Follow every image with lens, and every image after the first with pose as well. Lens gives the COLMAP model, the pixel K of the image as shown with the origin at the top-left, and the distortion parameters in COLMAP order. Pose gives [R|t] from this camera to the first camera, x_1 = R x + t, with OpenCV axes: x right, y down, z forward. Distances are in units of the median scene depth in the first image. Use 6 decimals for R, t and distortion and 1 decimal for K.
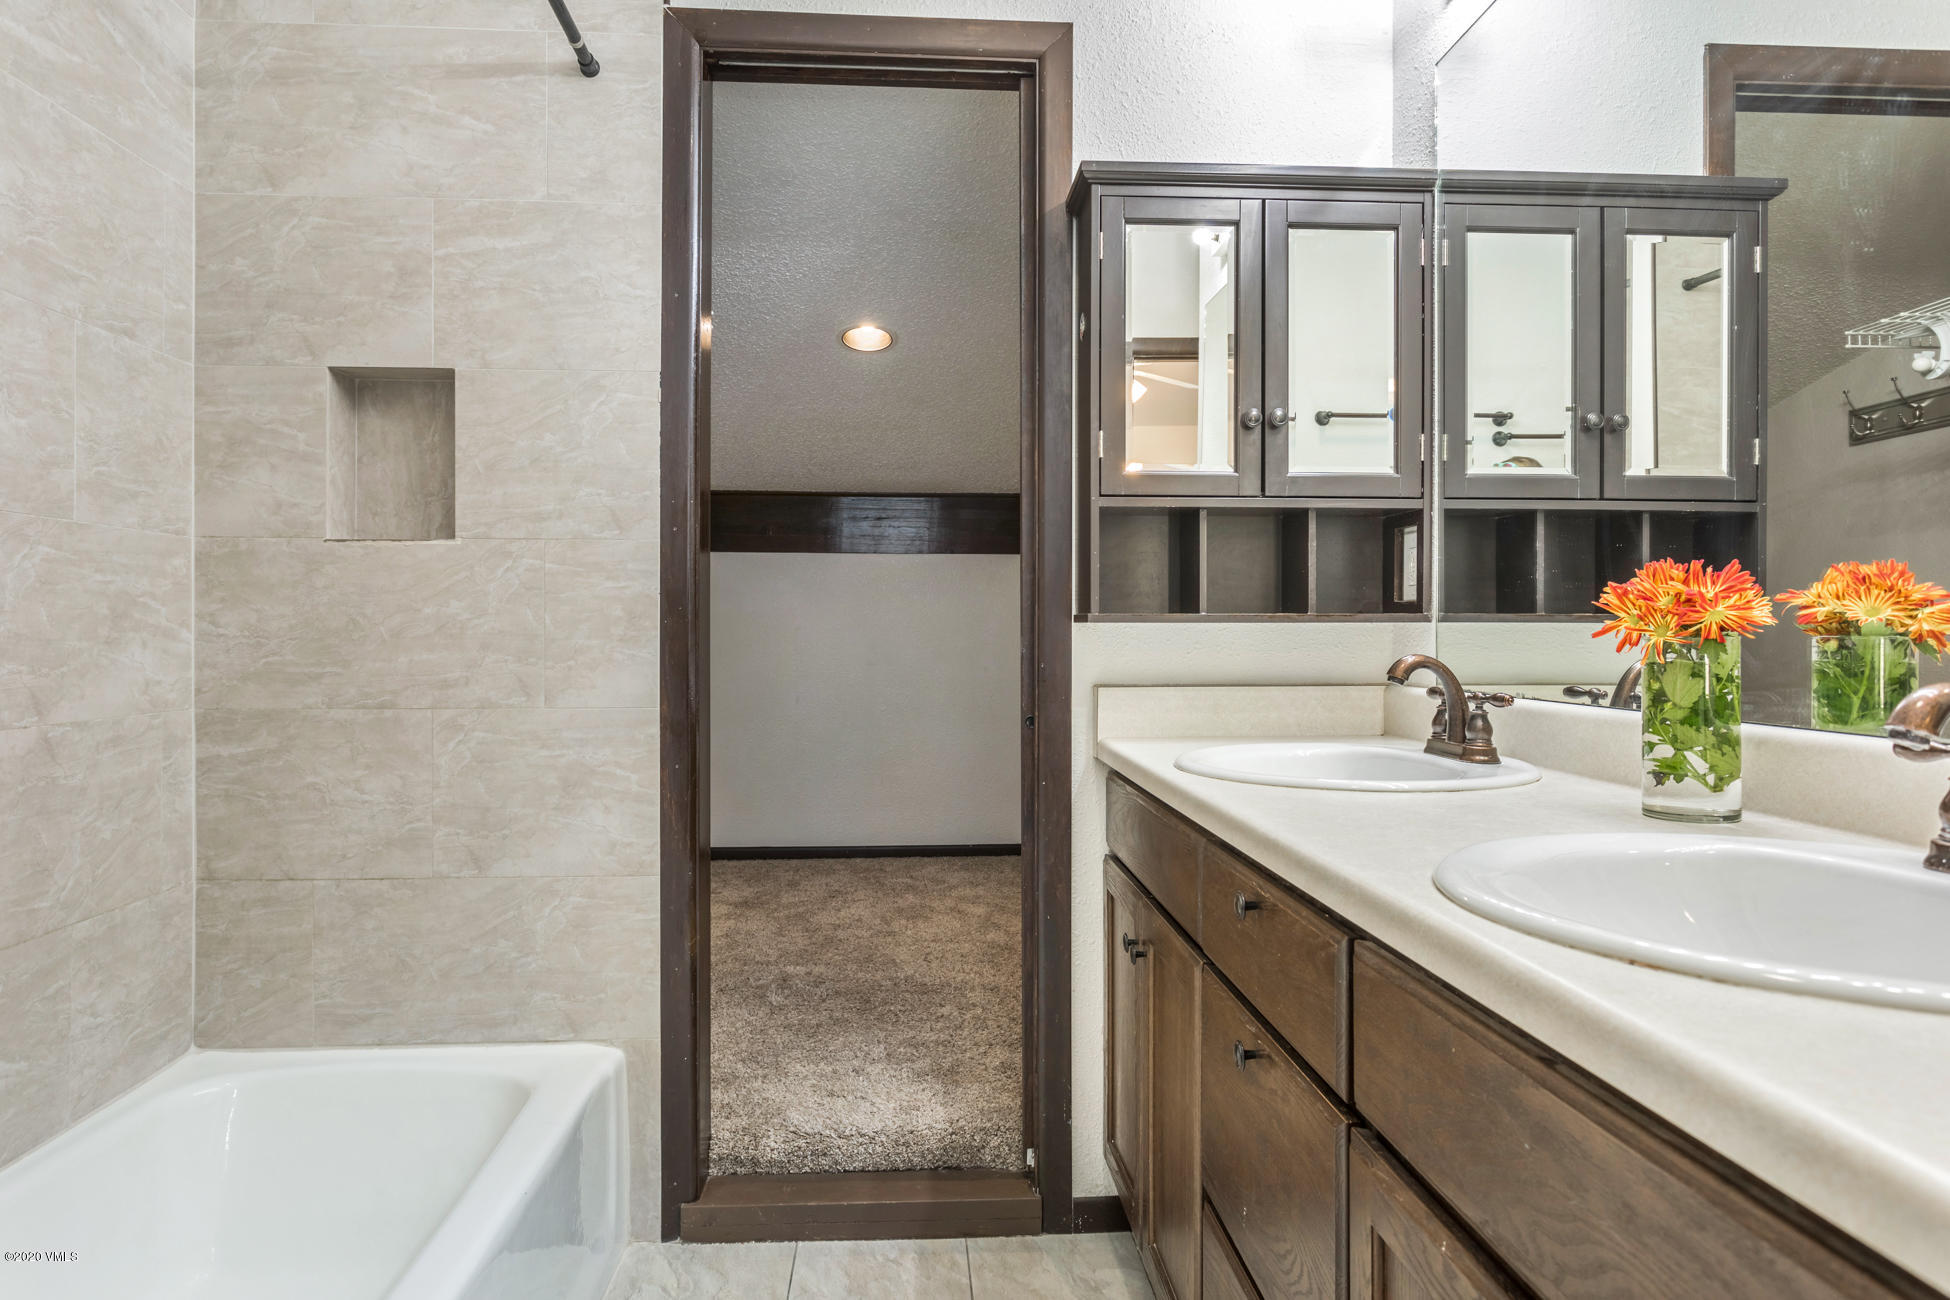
lens RADIAL K [[1141.1, 0, 972.8], [0, 1141.1, 643.8], [0, 0, 1]] dist [-0.014423, 0.005088]
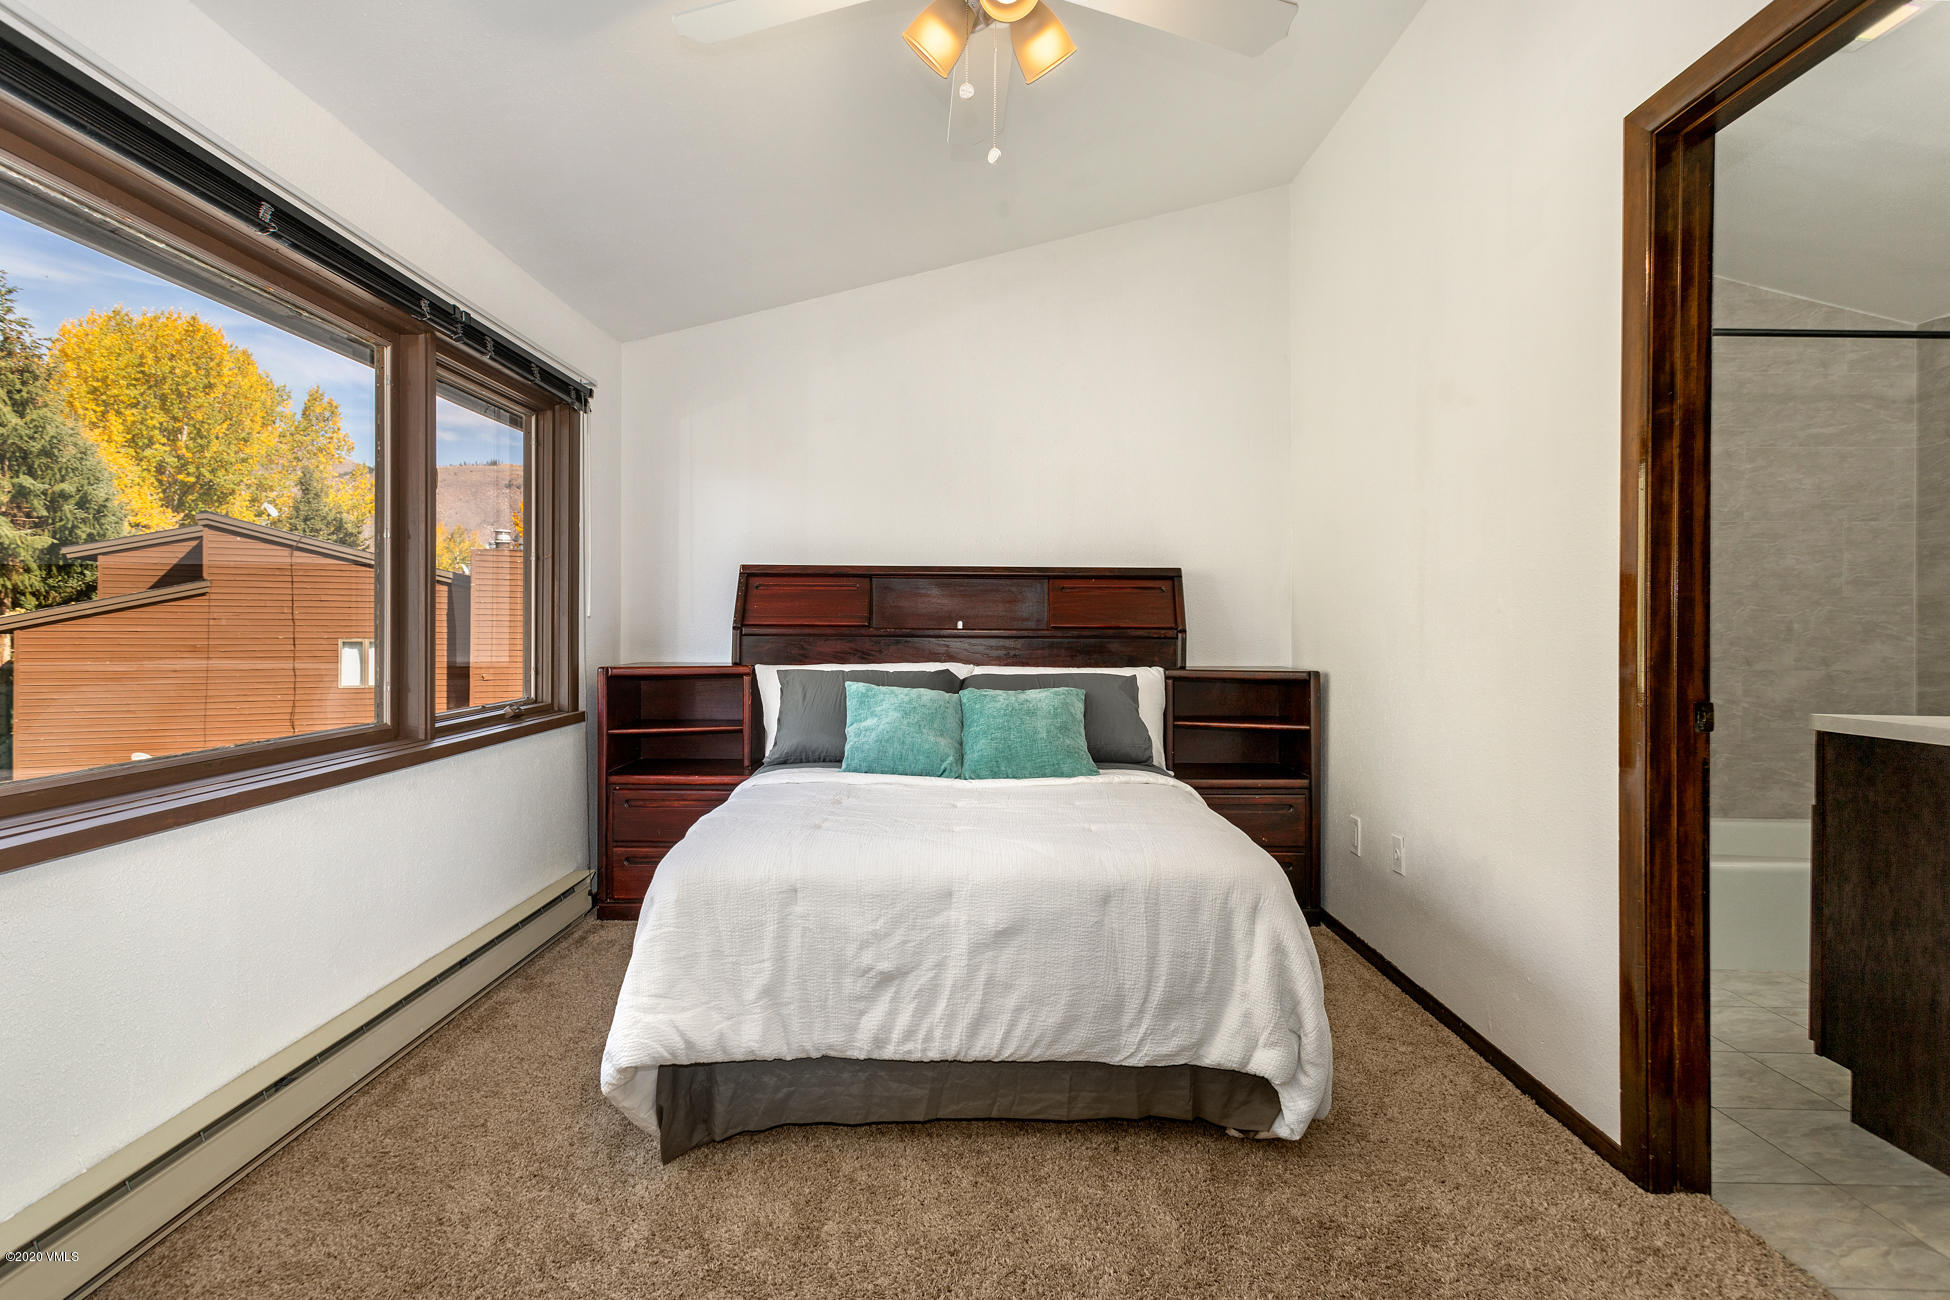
lens RADIAL K [[936.6, 0, 977.7], [0, 936.6, 632.7], [0, 0, 1]] dist [0.002213, 0.001437]
pose [[-0.048823, -0.001443, -0.998806, 1.253030], [-0.013933, 0.999903, -0.000763, 0.007711], [0.998710, 0.013880, -0.048838, -0.774159]]
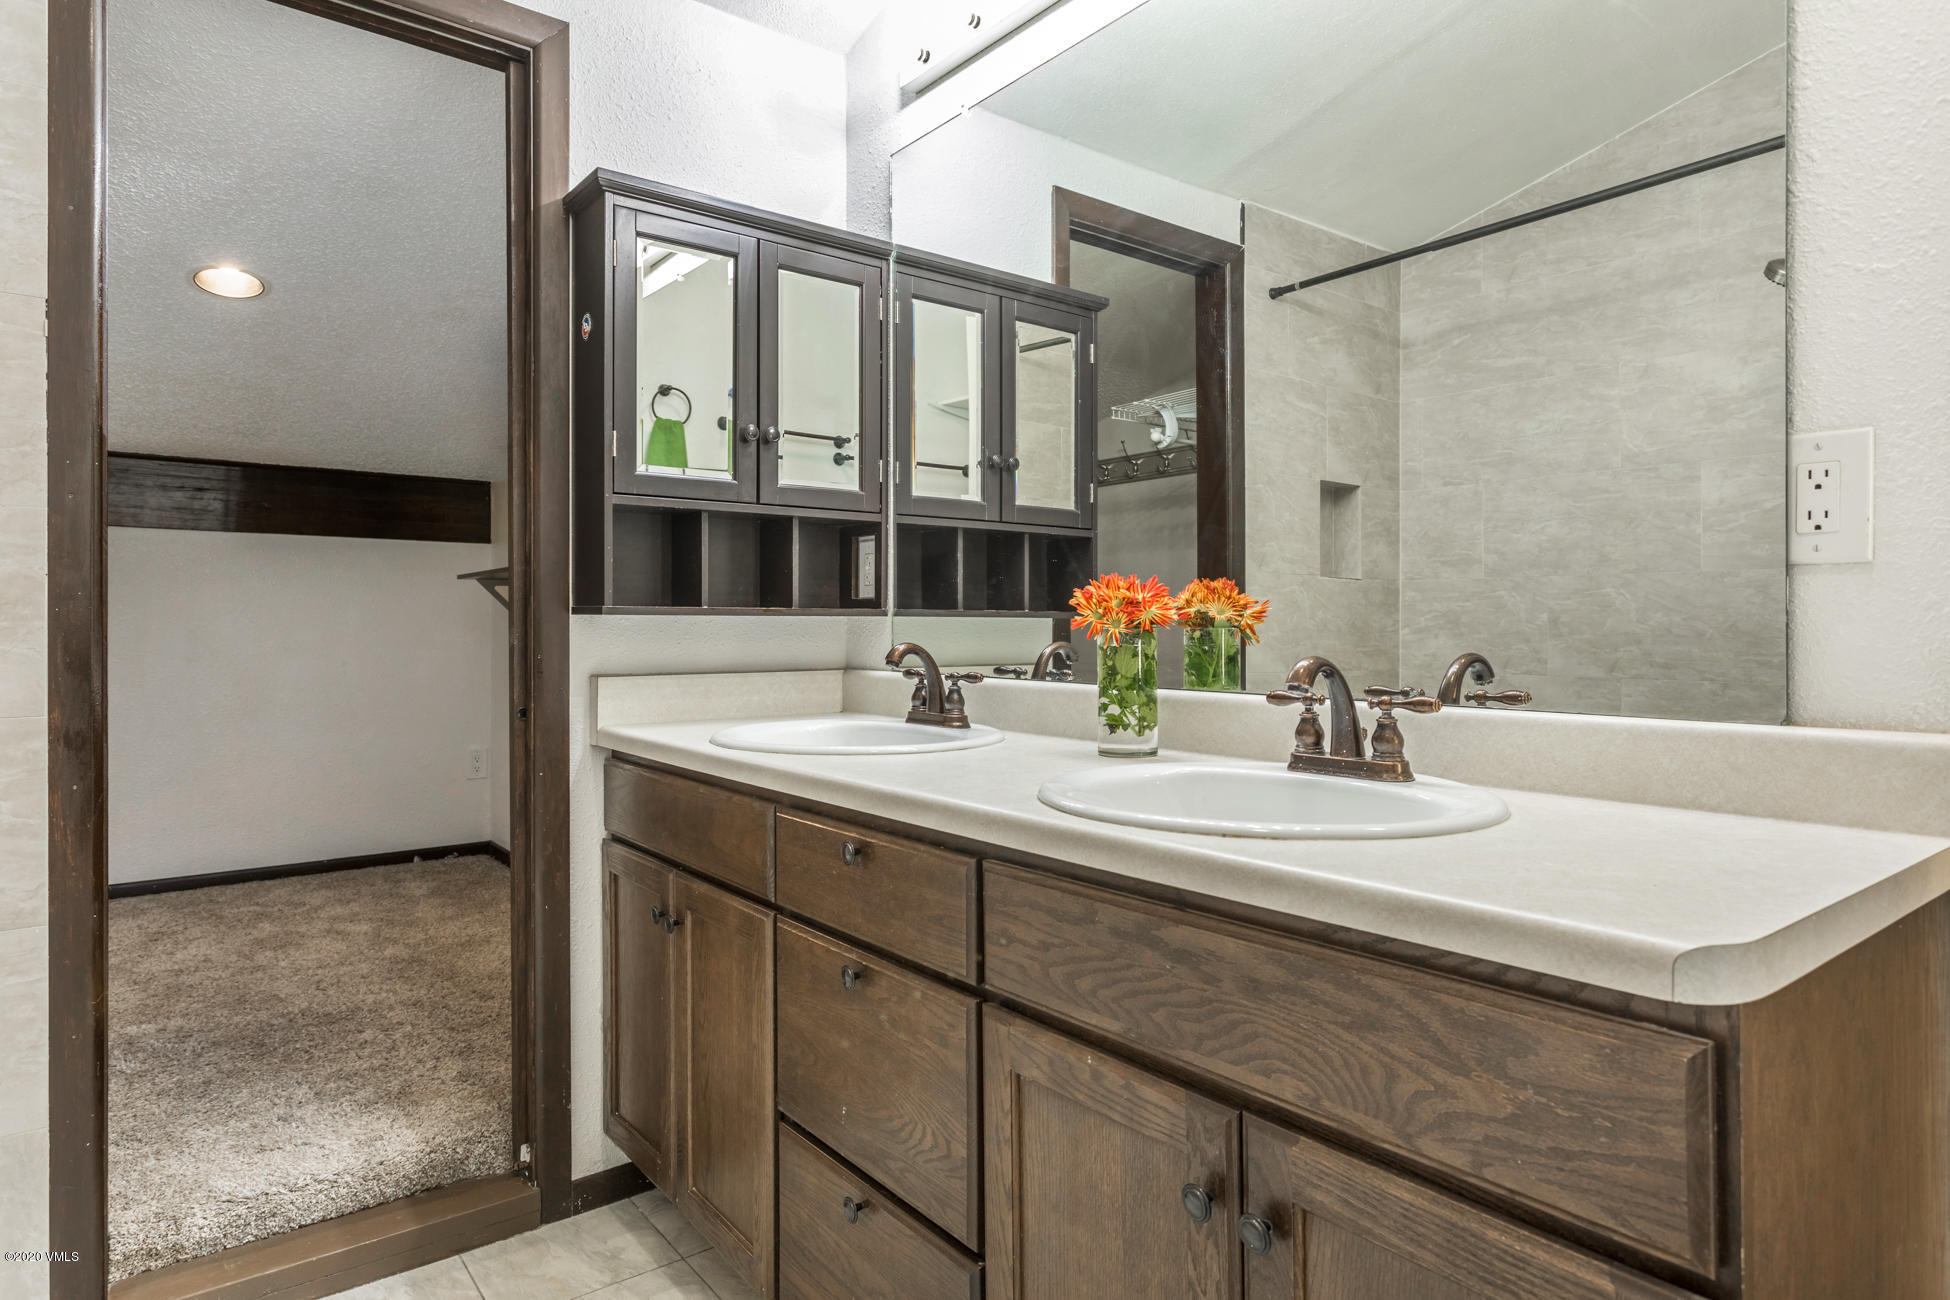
lens RADIAL K [[1113.9, 0, 976.3], [0, 1113.9, 634.2], [0, 0, 1]] dist [-0.006430, 0.004251]
pose [[0.817681, -0.002915, 0.575664, -0.192171], [0.003381, 0.999994, 0.000260, 0.000067], [-0.575661, 0.001734, 0.817686, -0.020474]]
